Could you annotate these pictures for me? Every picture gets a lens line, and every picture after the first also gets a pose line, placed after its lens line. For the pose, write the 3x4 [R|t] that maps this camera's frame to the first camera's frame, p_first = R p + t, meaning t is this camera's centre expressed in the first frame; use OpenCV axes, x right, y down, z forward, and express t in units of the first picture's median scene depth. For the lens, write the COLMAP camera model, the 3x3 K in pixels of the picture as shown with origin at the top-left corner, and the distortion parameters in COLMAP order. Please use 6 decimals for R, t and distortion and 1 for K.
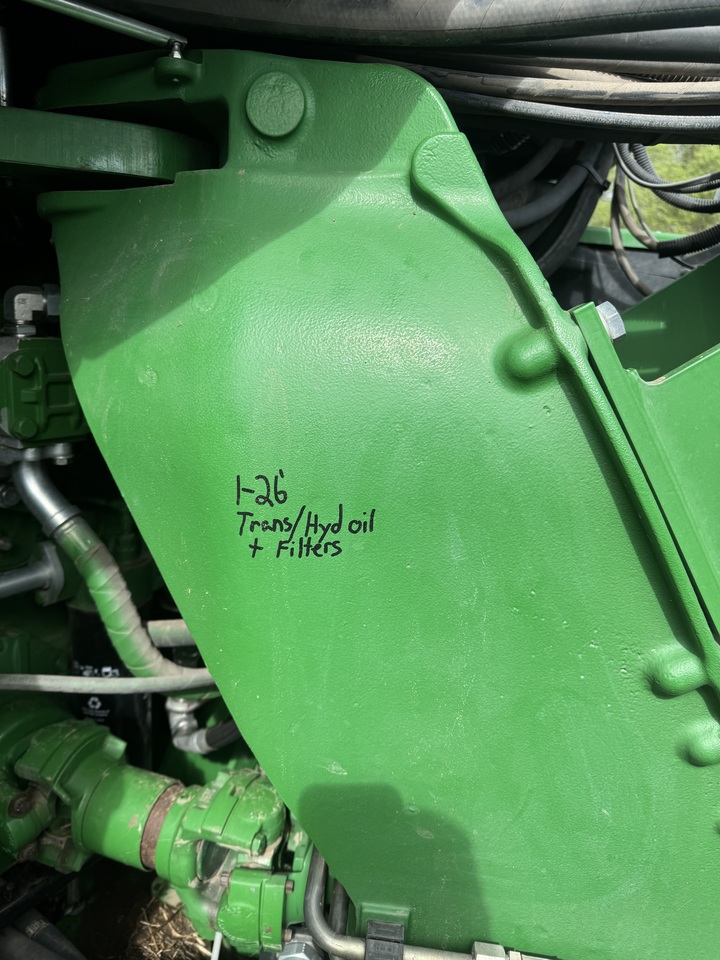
lens RADIAL K [[687.1, 0, 360.5], [0, 687.1, 488.4], [0, 0, 1]] dist [-0.035153, -0.003512]
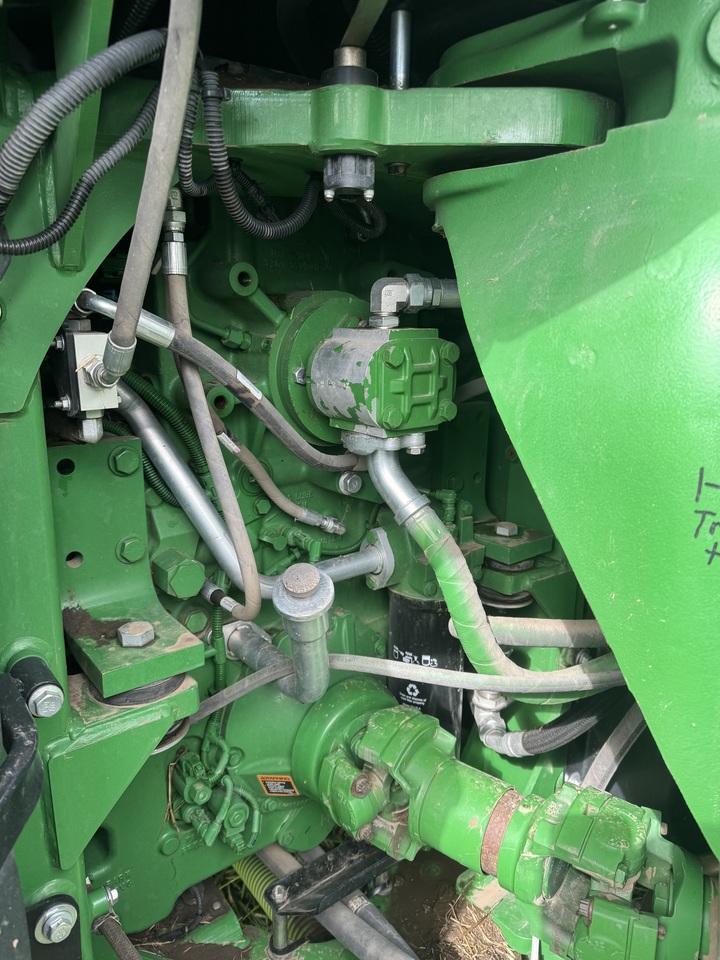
lens RADIAL K [[675.0, 0, 360.0], [0, 675.0, 480.0], [0, 0, 1]] dist [0.001547, -0.040656]
pose [[0.937424, 0.026013, -0.347218, -0.174408], [-0.027155, 0.999630, 0.001577, 0.004143], [0.347131, 0.007950, 0.937783, 0.038353]]
